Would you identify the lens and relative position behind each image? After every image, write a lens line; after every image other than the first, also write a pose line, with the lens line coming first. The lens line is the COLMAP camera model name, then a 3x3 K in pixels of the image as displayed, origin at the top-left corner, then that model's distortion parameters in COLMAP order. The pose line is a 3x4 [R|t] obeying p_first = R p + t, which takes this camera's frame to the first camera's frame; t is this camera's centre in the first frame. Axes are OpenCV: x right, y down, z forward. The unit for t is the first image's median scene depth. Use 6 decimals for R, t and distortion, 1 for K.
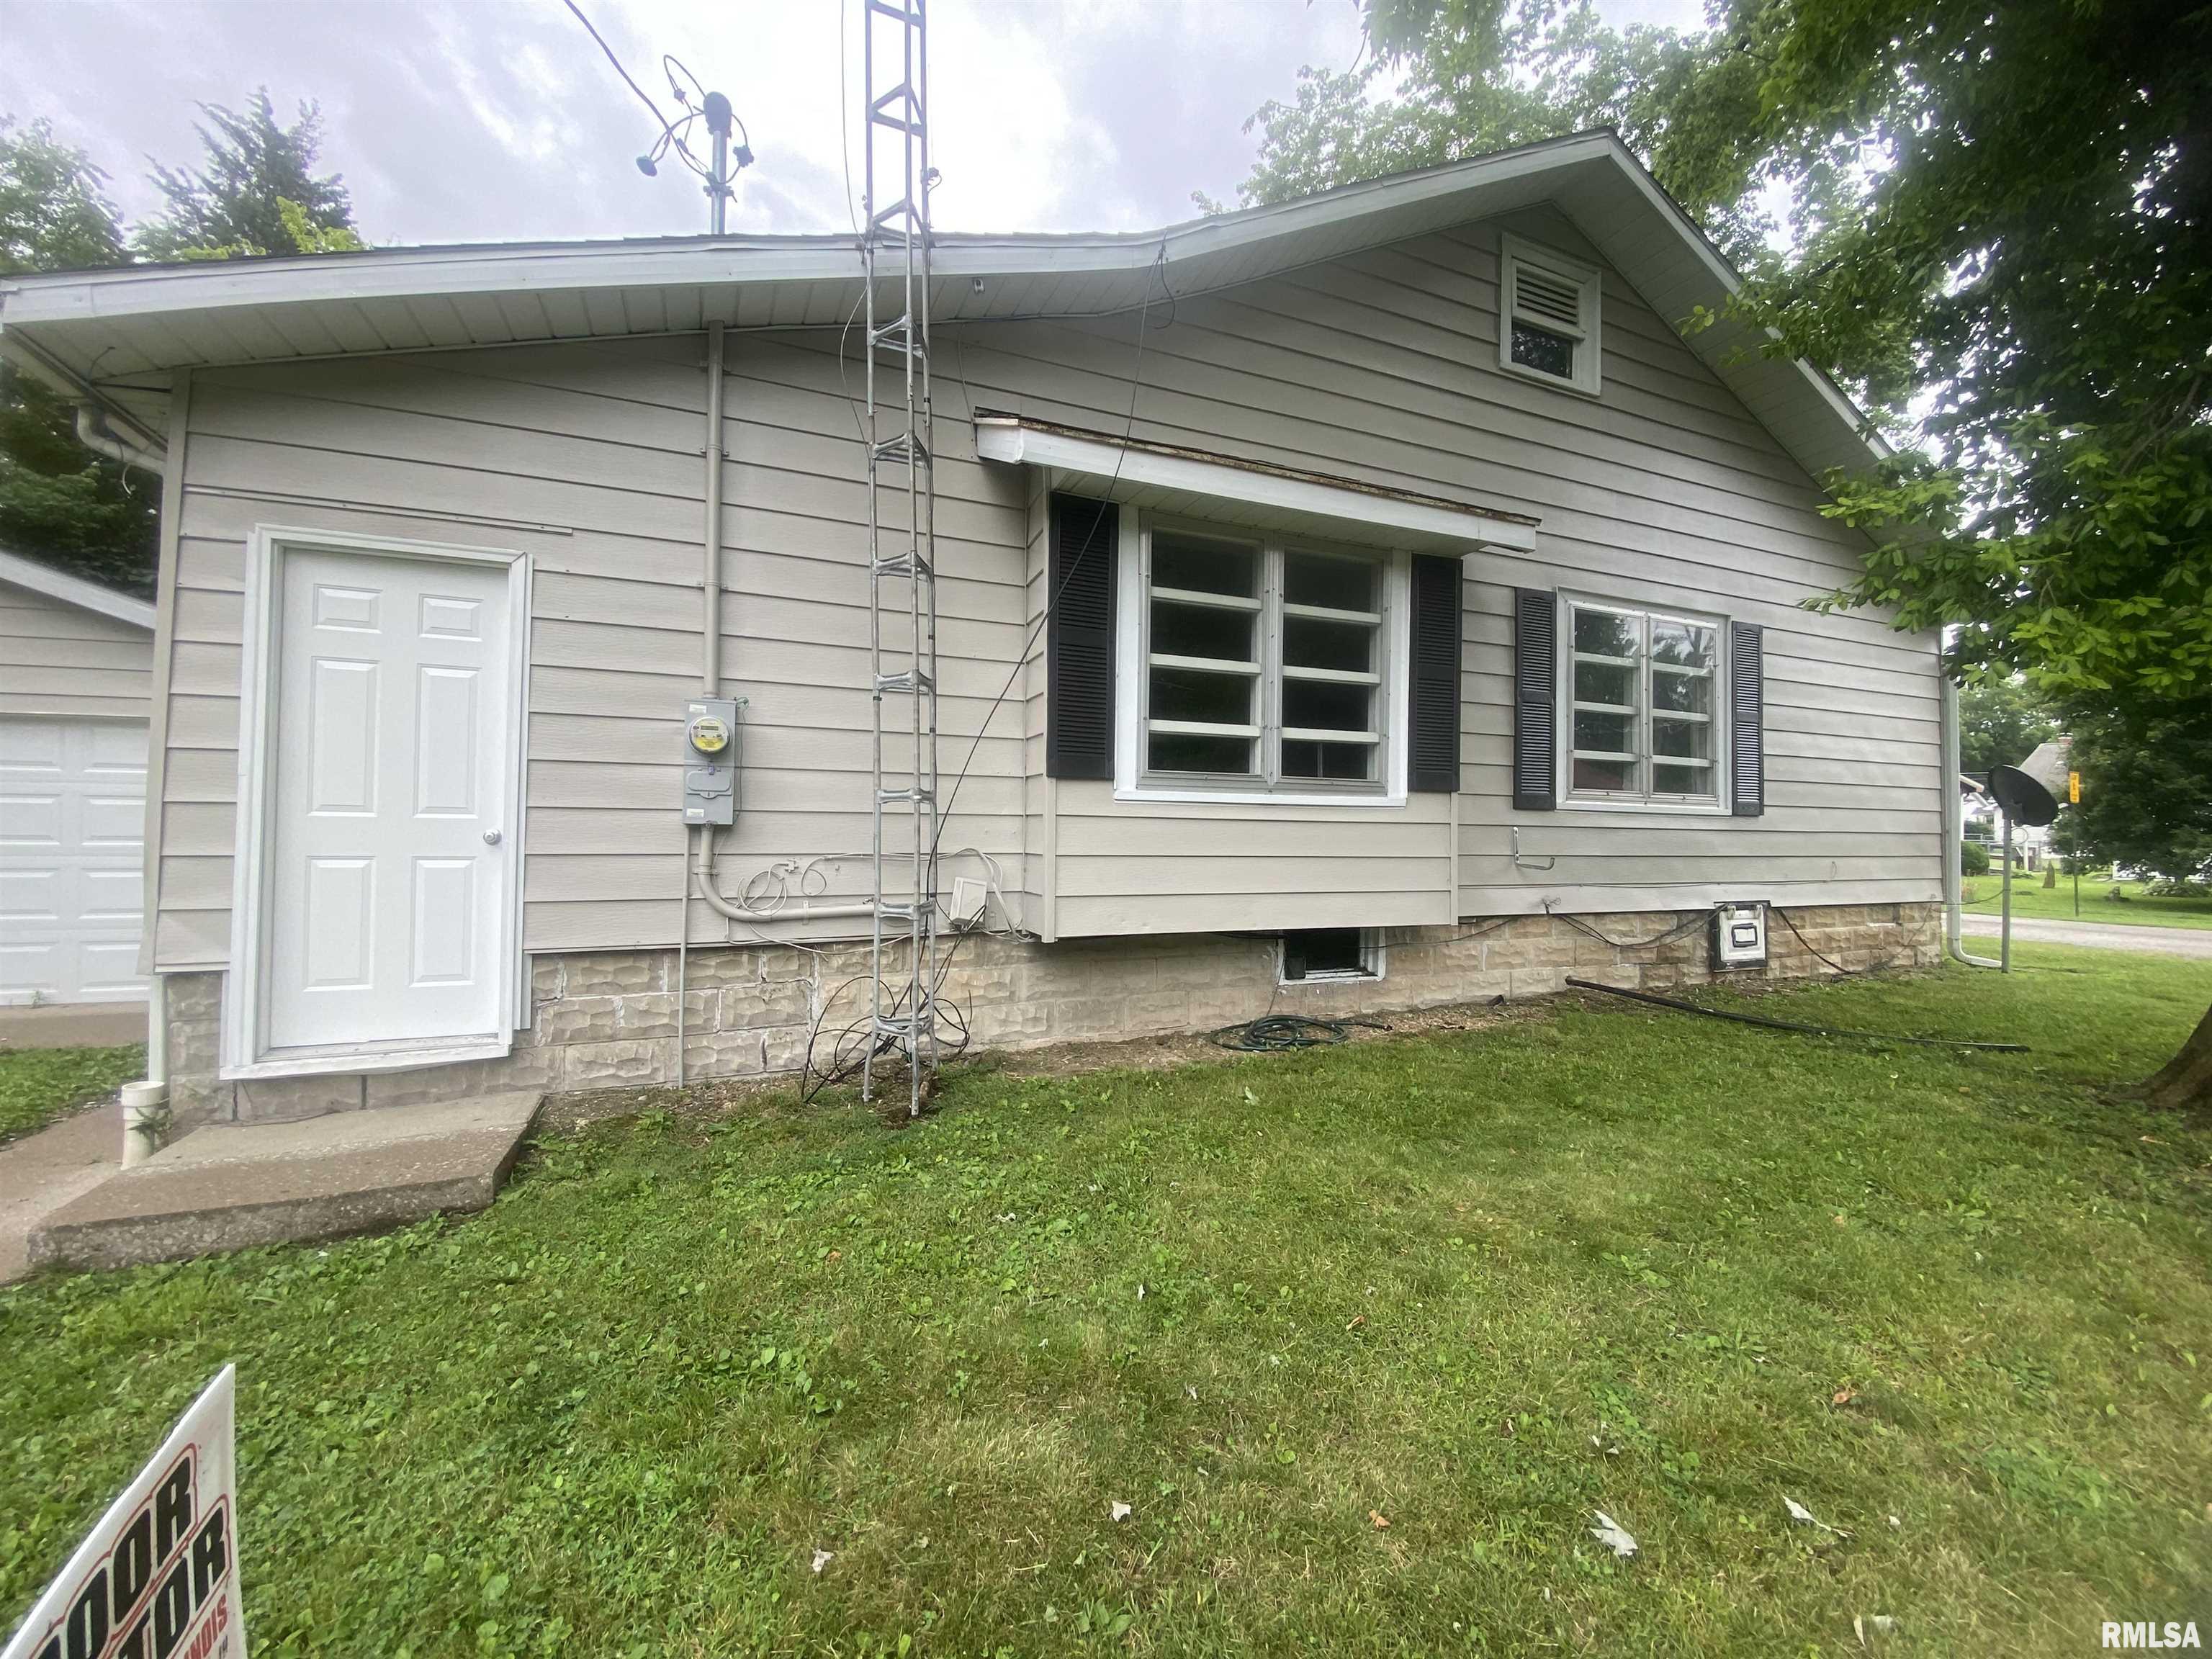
lens RADIAL K [[912.4, 0, 1120.2], [0, 912.4, 815.2], [0, 0, 1]] dist [-0.000436, -0.008429]
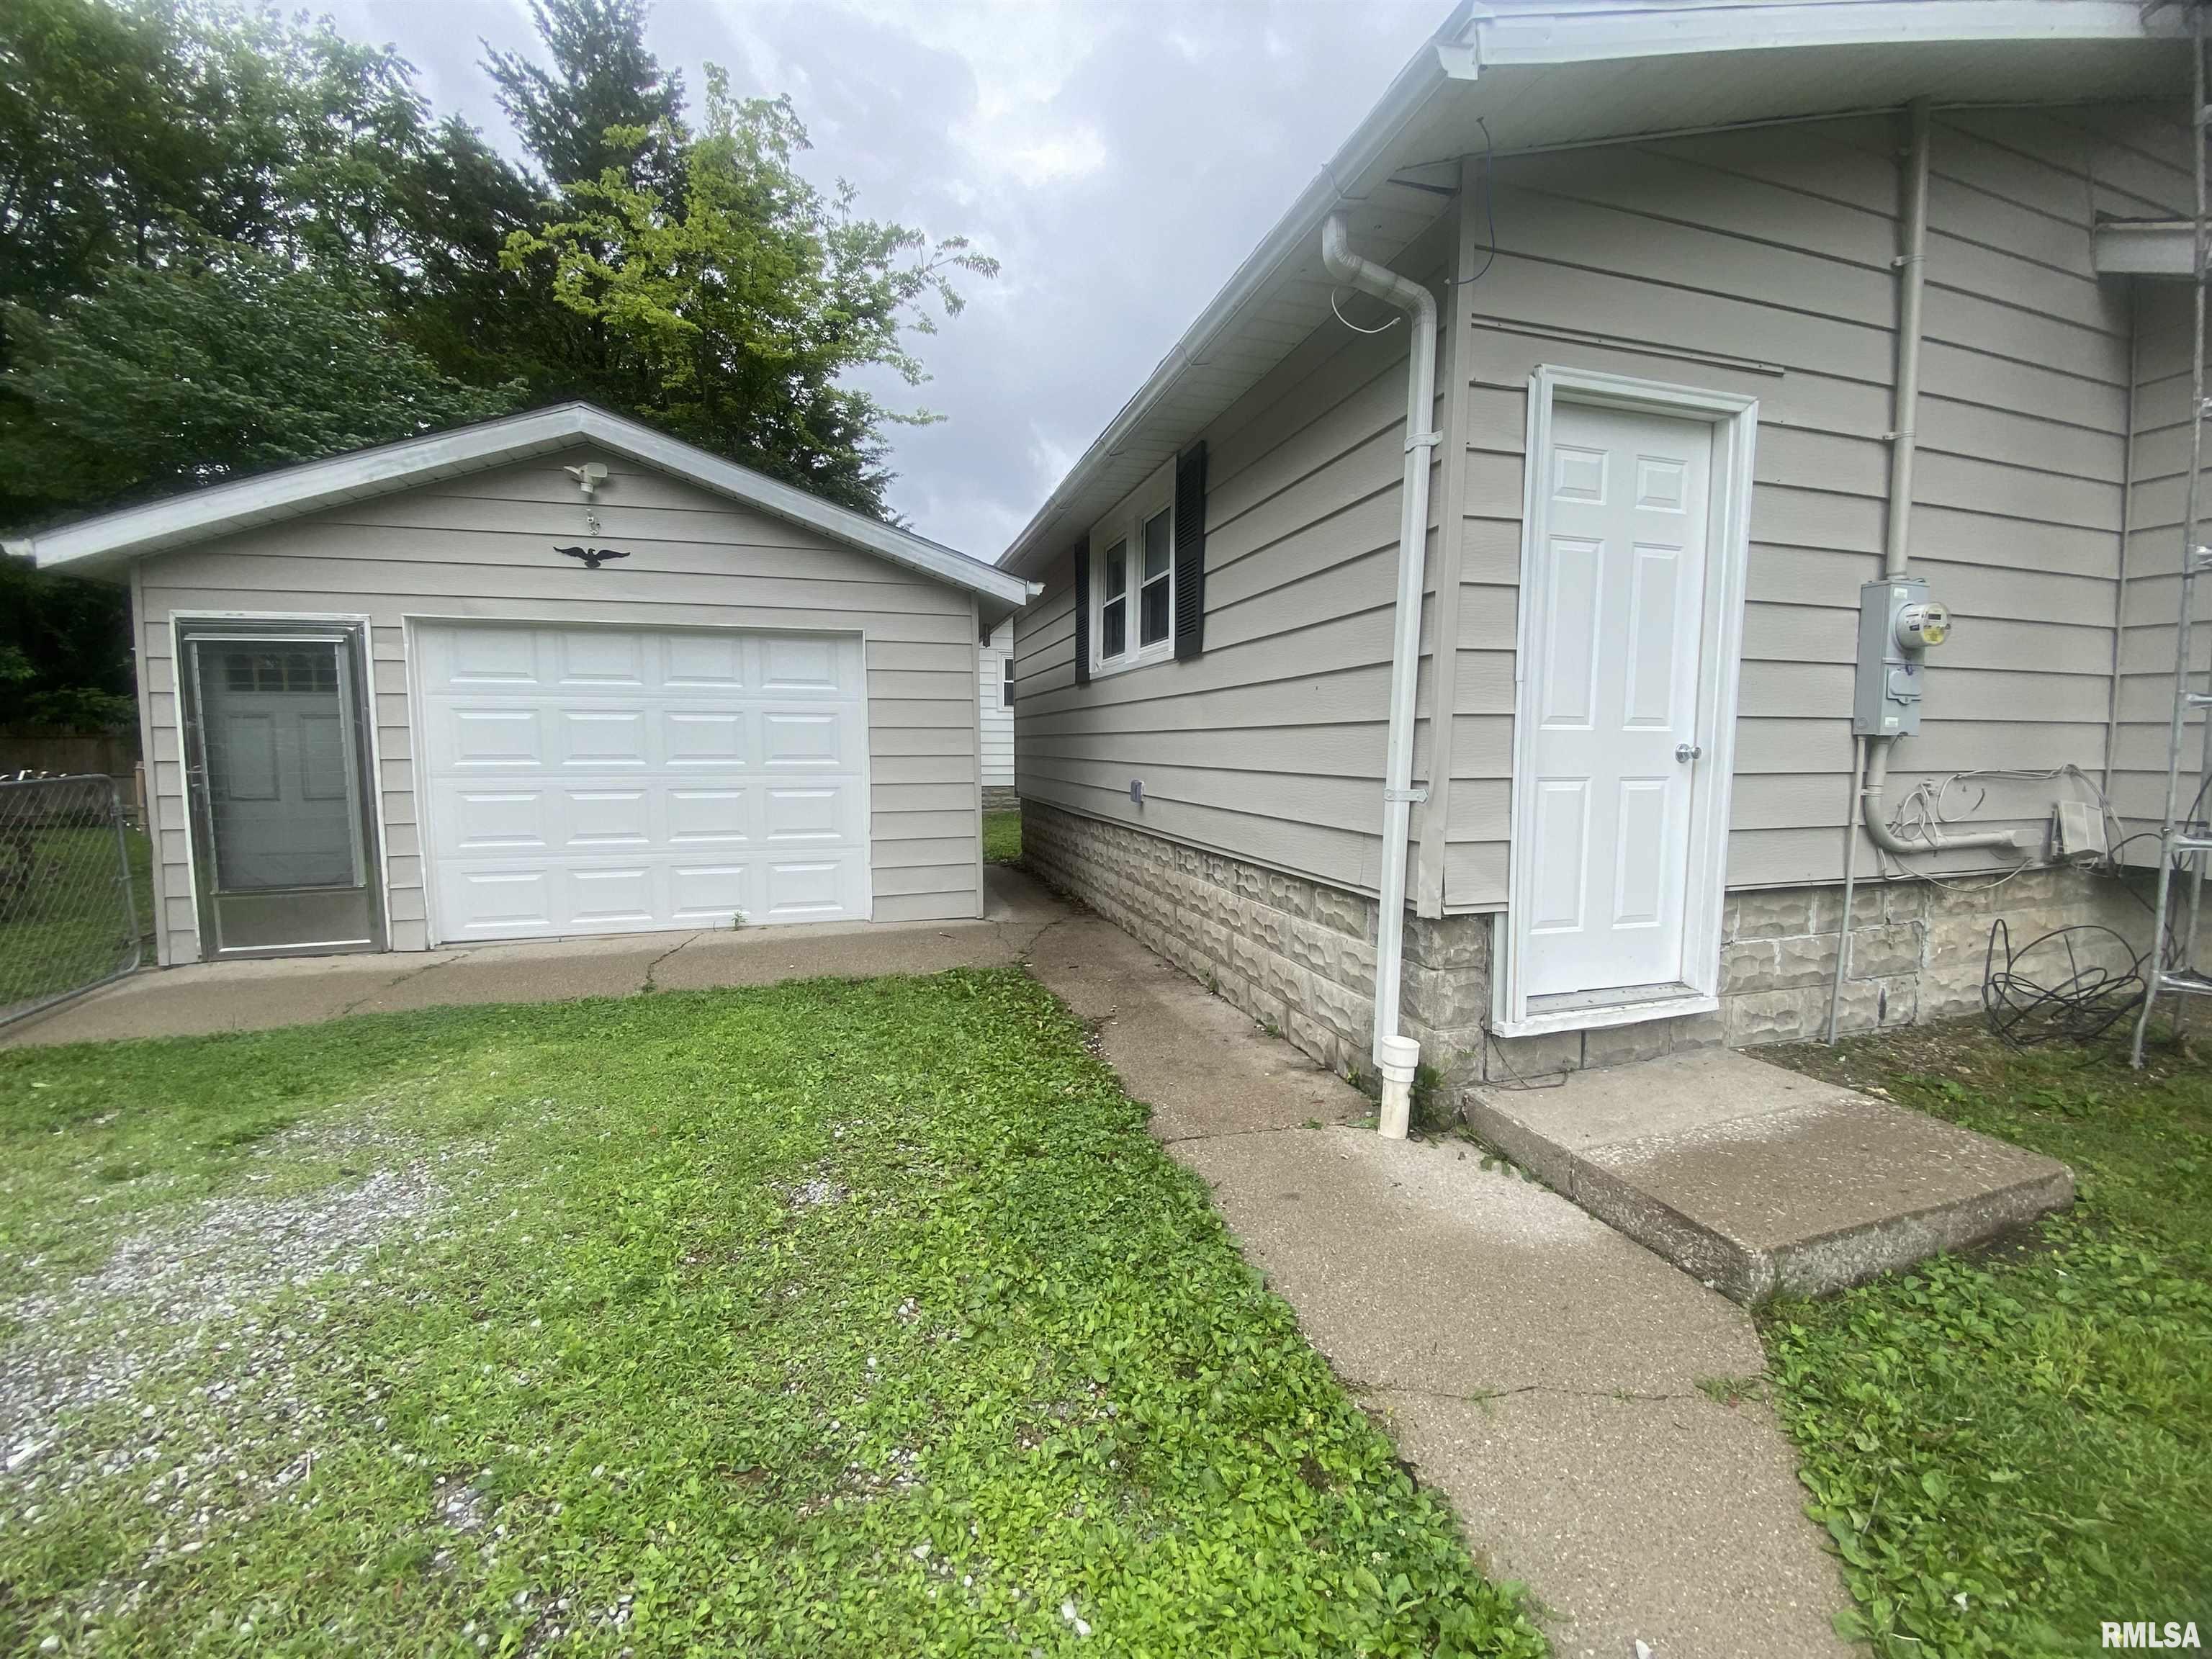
lens RADIAL K [[912.4, 0, 1130.2], [0, 912.4, 820.3], [0, 0, 1]] dist [-0.000436, -0.008429]
pose [[0.994650, 0.004290, -0.103213, -1.062939], [0.006142, 0.994914, 0.100541, -0.001749], [0.103119, -0.100637, 0.989565, 0.107632]]
